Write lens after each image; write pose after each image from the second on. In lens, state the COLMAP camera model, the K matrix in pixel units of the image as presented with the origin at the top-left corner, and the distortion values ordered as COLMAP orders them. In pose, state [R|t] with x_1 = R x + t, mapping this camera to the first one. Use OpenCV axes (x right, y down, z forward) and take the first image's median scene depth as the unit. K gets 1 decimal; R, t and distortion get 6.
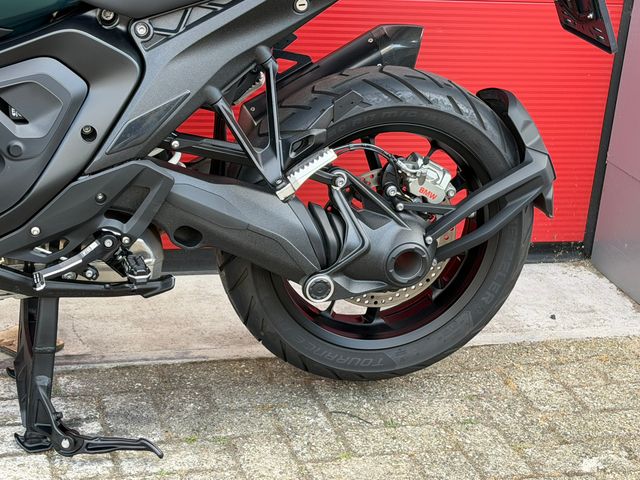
lens RADIAL K [[1302.2, 0, 320.9], [0, 1302.2, 243.9], [0, 0, 1]] dist [0.128527, 0.183122]
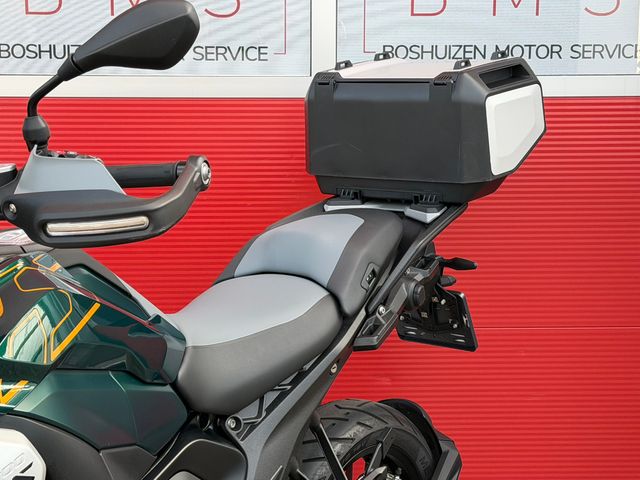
lens RADIAL K [[1302.2, 0, 320.9], [0, 1302.2, 243.9], [0, 0, 1]] dist [0.128527, 0.183122]
pose [[0.790351, -0.177031, 0.586520, -0.653616], [0.295869, 0.948596, -0.112373, -0.152428], [-0.536477, 0.262347, 0.802101, 0.039717]]
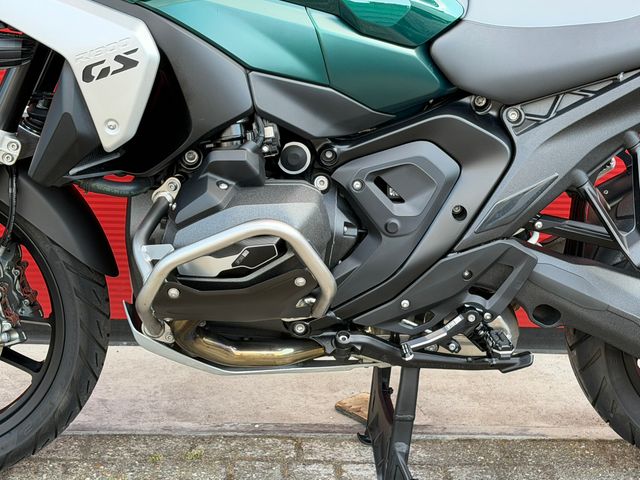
lens RADIAL K [[1302.2, 0, 320.9], [0, 1302.2, 243.9], [0, 0, 1]] dist [0.128527, 0.183122]
pose [[0.980492, 0.028855, -0.194431, -0.076722], [-0.040396, 0.997633, -0.055654, 0.002961], [0.192365, 0.062423, 0.979336, -0.042311]]
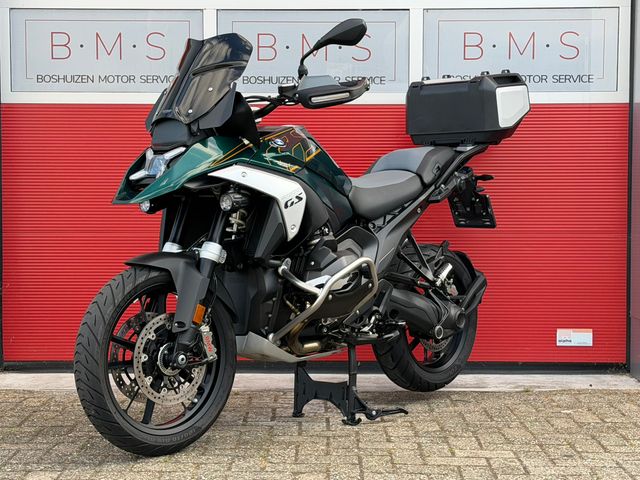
lens RADIAL K [[1302.2, 0, 320.9], [0, 1302.2, 243.9], [0, 0, 1]] dist [0.128527, 0.183122]
pose [[0.833566, -0.111555, 0.541040, -1.414364], [0.276279, 0.932299, -0.233428, 0.372215], [-0.478370, 0.344056, 0.807953, -0.811660]]
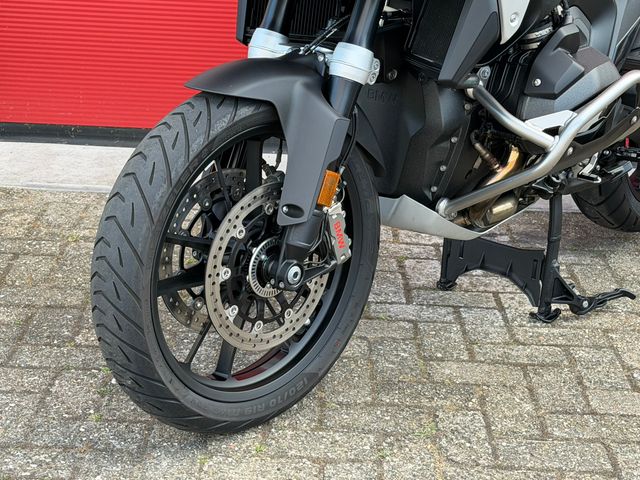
lens RADIAL K [[1302.2, 0, 320.9], [0, 1302.2, 243.9], [0, 0, 1]] dist [0.128527, 0.183122]
pose [[0.832141, -0.237036, 0.501353, -1.051303], [0.240207, 0.968903, 0.059398, -0.047232], [-0.499842, 0.071001, 0.863202, 0.004951]]
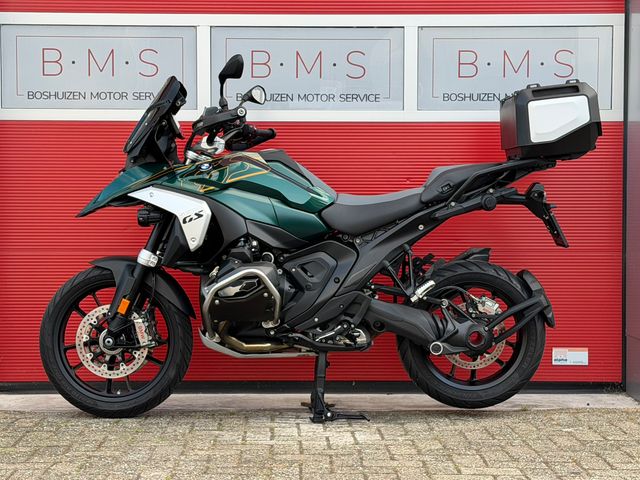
lens RADIAL K [[1302.2, 0, 320.9], [0, 1302.2, 243.9], [0, 0, 1]] dist [0.128527, 0.183122]
pose [[0.964121, -0.072753, -0.255297, 0.411282], [-0.018317, 0.941187, -0.337389, 0.652969], [0.264829, 0.329960, 0.906086, -1.224265]]
